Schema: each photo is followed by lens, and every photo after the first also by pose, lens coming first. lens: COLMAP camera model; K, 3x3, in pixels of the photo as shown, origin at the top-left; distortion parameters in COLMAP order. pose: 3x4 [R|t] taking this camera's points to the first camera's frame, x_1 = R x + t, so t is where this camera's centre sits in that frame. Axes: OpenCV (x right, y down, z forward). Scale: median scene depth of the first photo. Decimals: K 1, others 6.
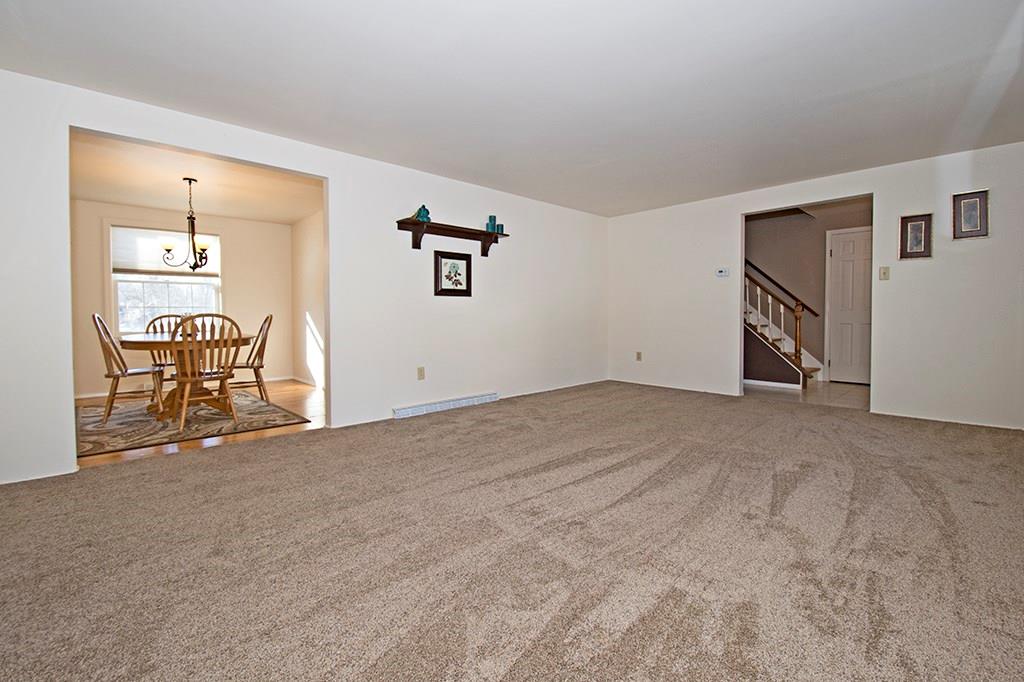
lens RADIAL K [[452.4, 0, 525.9], [0, 452.4, 329.0], [0, 0, 1]] dist [0.012583, -0.021048]
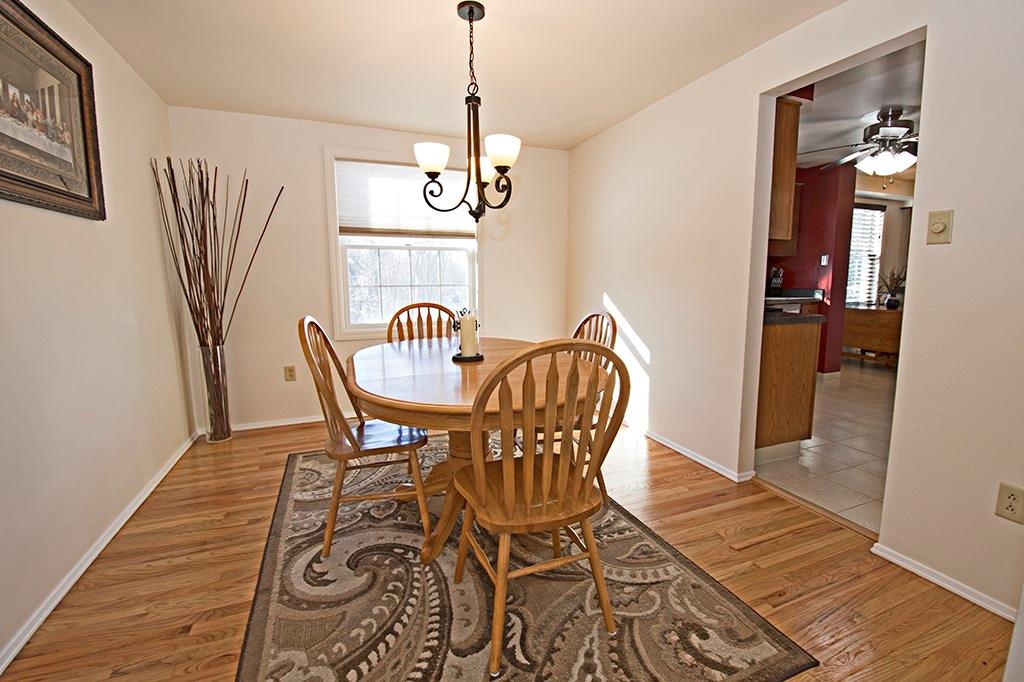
lens RADIAL K [[452.4, 0, 525.9], [0, 452.4, 329.0], [0, 0, 1]] dist [0.012583, -0.021048]
pose [[0.931399, 0.043671, -0.361371, -0.467924], [-0.010867, 0.995671, 0.092315, -0.056691], [0.363838, -0.082055, 0.927841, 0.528167]]
